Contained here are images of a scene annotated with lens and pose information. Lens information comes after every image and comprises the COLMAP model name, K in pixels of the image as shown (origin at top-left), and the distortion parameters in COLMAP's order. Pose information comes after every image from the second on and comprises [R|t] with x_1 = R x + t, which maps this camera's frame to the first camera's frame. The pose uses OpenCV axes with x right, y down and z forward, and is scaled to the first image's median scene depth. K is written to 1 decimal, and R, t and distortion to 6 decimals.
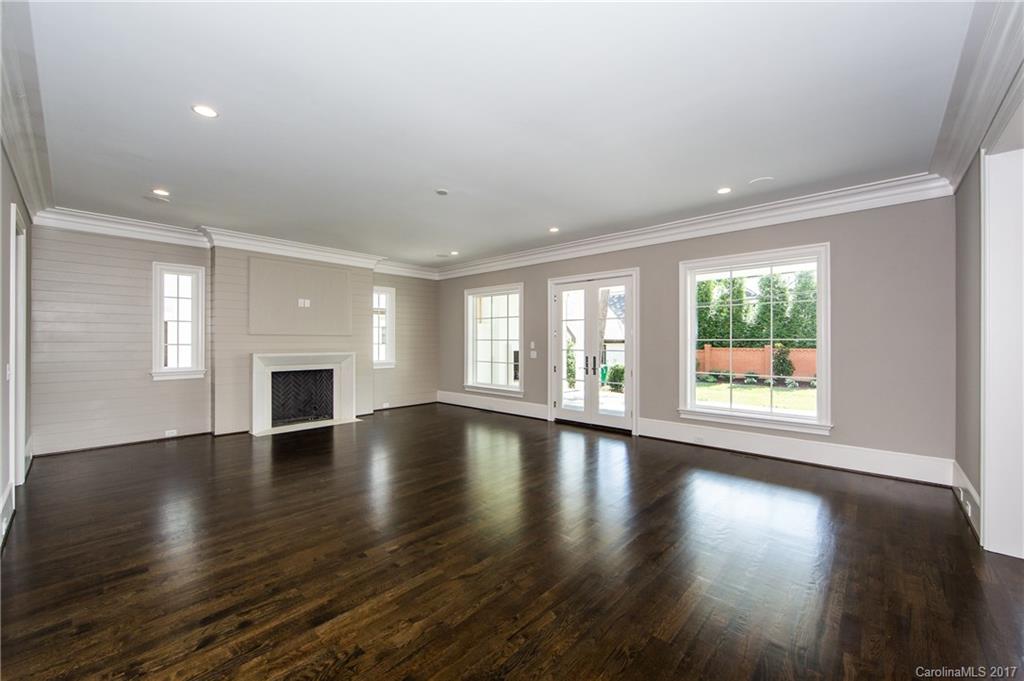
lens RADIAL K [[405.4, 0, 517.2], [0, 405.4, 342.3], [0, 0, 1]] dist [-0.001082, 0.000079]
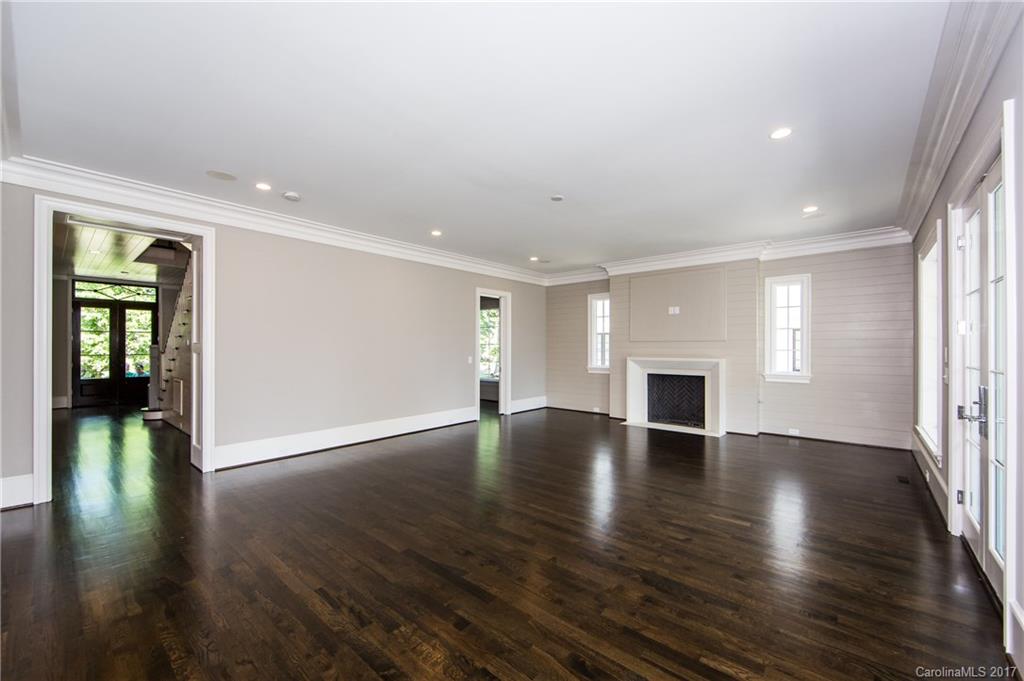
lens RADIAL K [[405.4, 0, 510.8], [0, 405.4, 340.1], [0, 0, 1]] dist [-0.001082, 0.000079]
pose [[0.030843, -0.016149, -0.999394, 1.767180], [-0.003651, 0.999861, -0.016269, -0.004334], [0.999518, 0.004151, 0.030780, 1.906673]]
